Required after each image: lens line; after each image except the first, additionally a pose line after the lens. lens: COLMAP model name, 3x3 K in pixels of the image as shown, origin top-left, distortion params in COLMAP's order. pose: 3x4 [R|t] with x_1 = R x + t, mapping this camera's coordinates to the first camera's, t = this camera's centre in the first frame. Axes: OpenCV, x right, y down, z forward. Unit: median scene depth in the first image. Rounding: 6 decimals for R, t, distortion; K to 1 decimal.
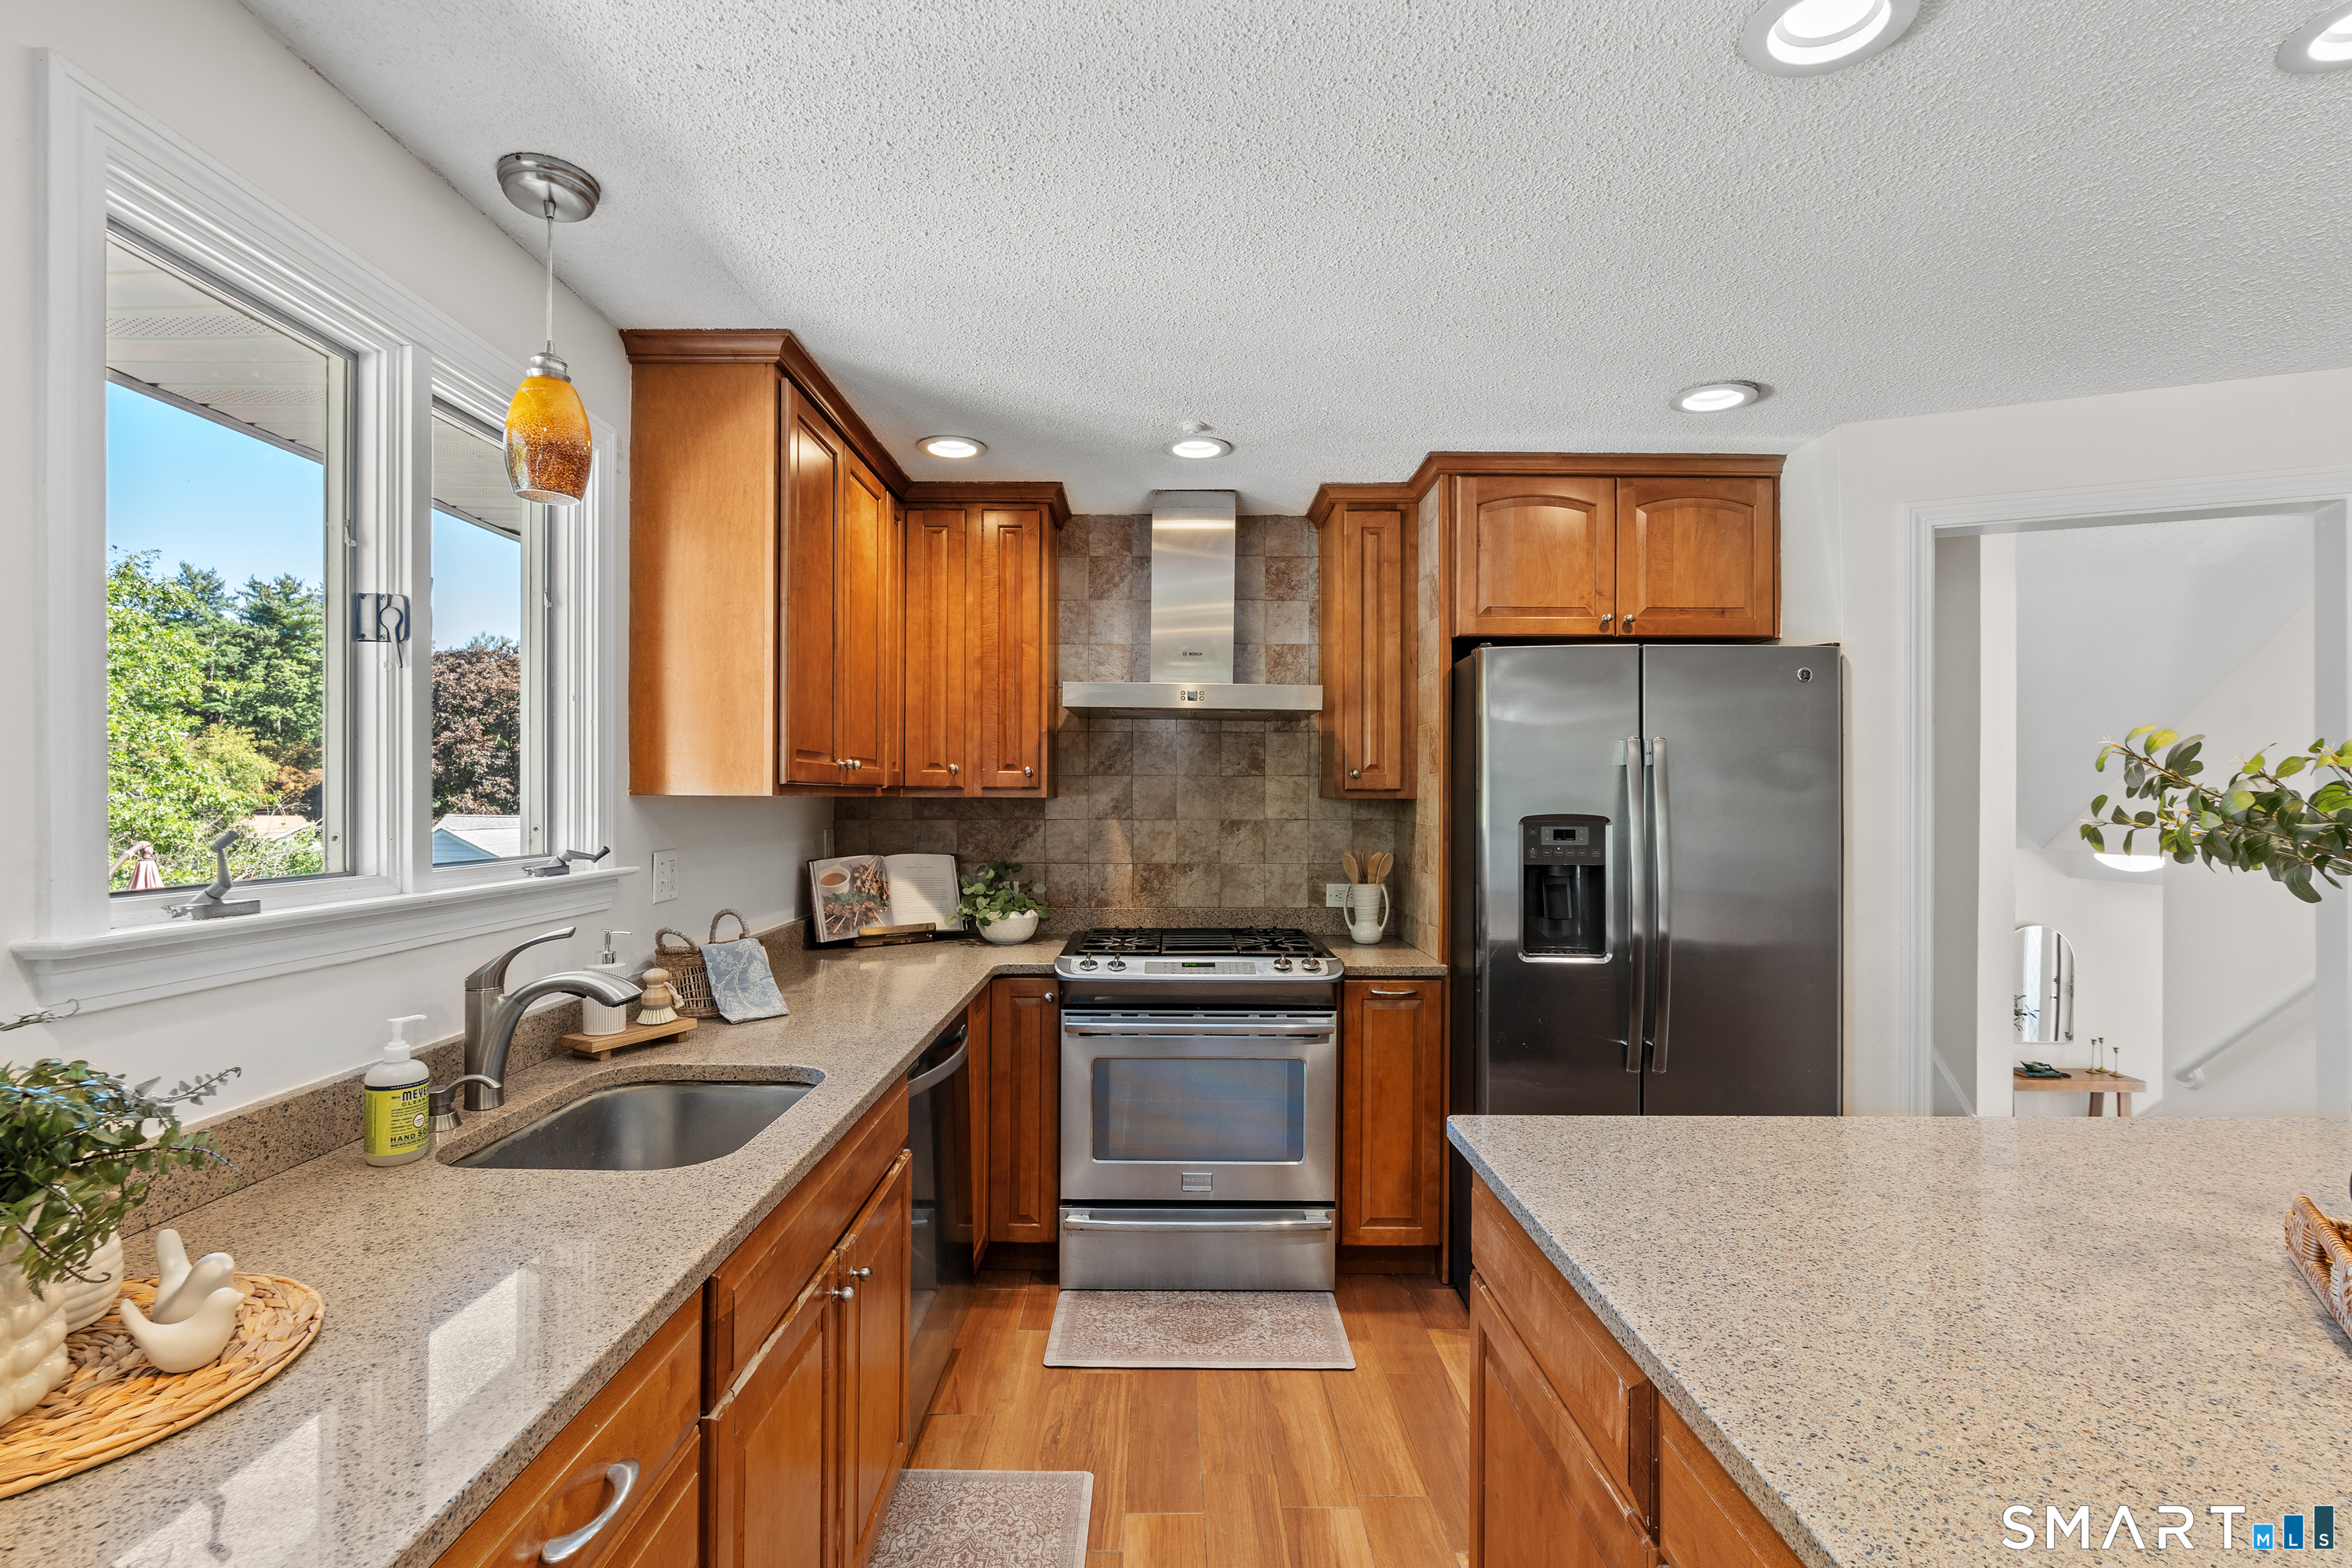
lens RADIAL K [[1064.8, 0, 1163.1], [0, 1064.8, 800.4], [0, 0, 1]] dist [-0.009954, 0.000715]
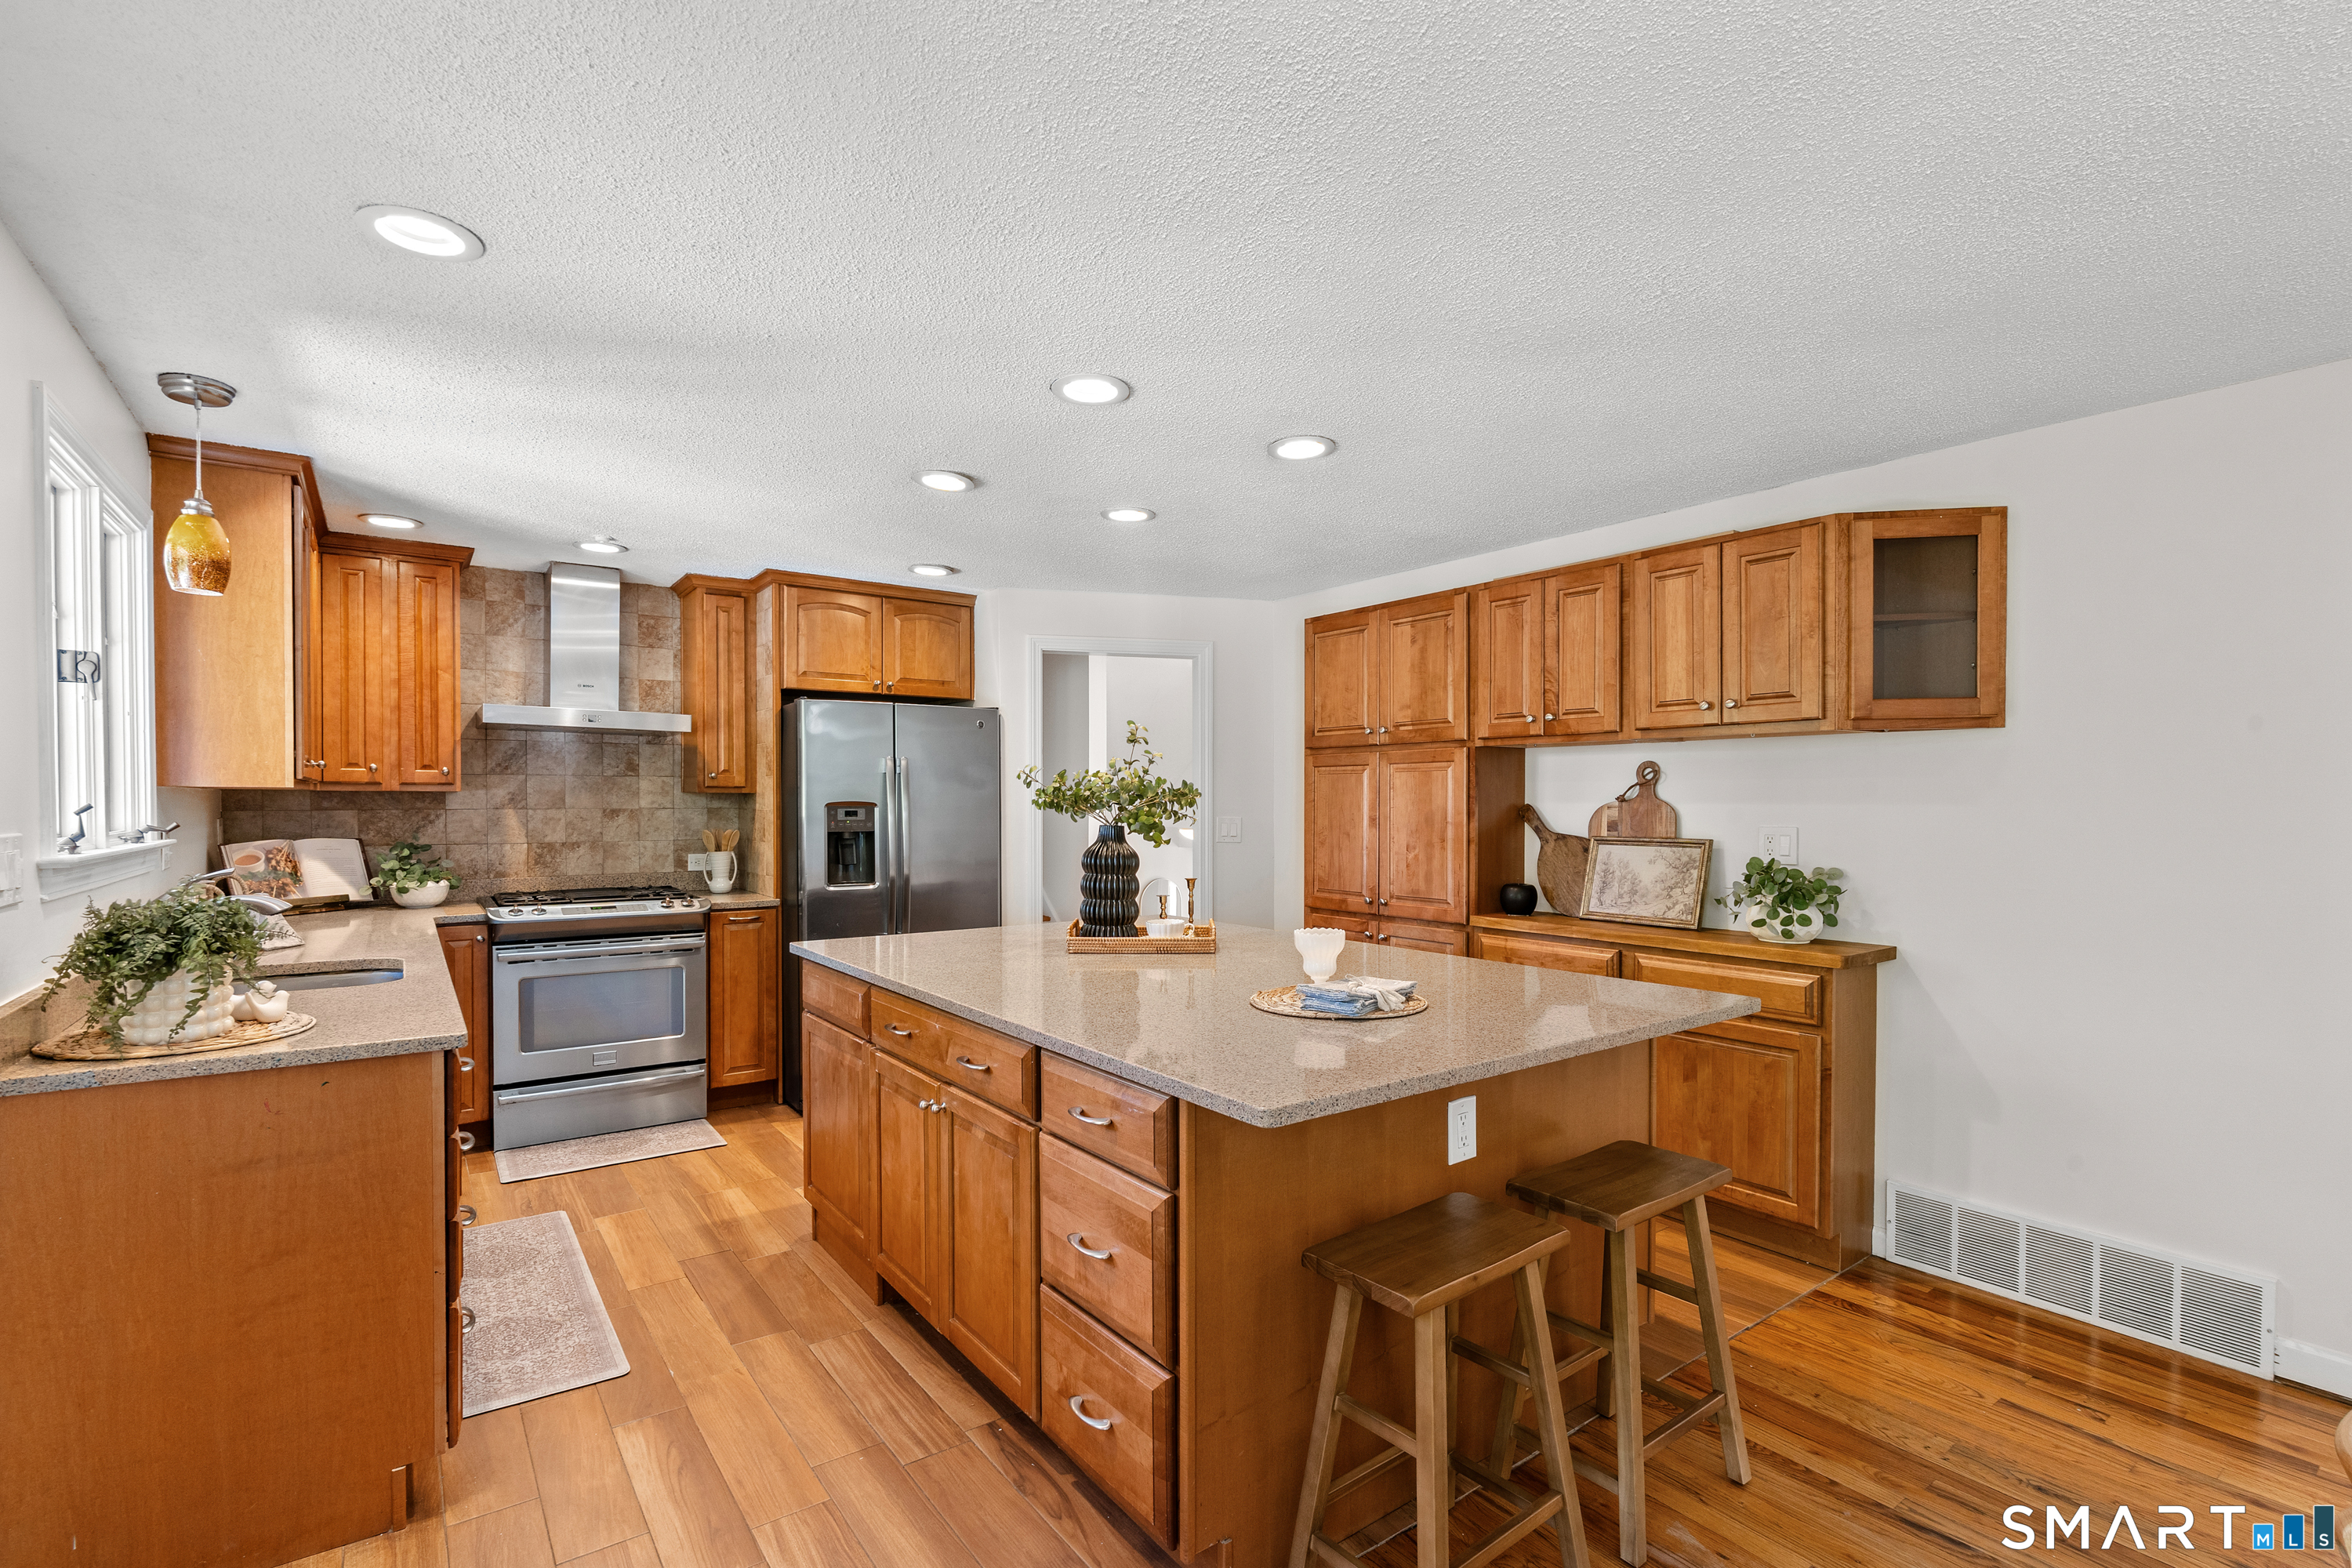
lens RADIAL K [[1064.8, 0, 1157.6], [0, 1064.8, 818.0], [0, 0, 1]] dist [-0.009954, 0.000715]
pose [[0.812143, -0.010796, 0.583358, -0.191798], [0.001810, 0.999871, 0.015984, 0.011990], [-0.583455, -0.011925, 0.812058, -0.589392]]
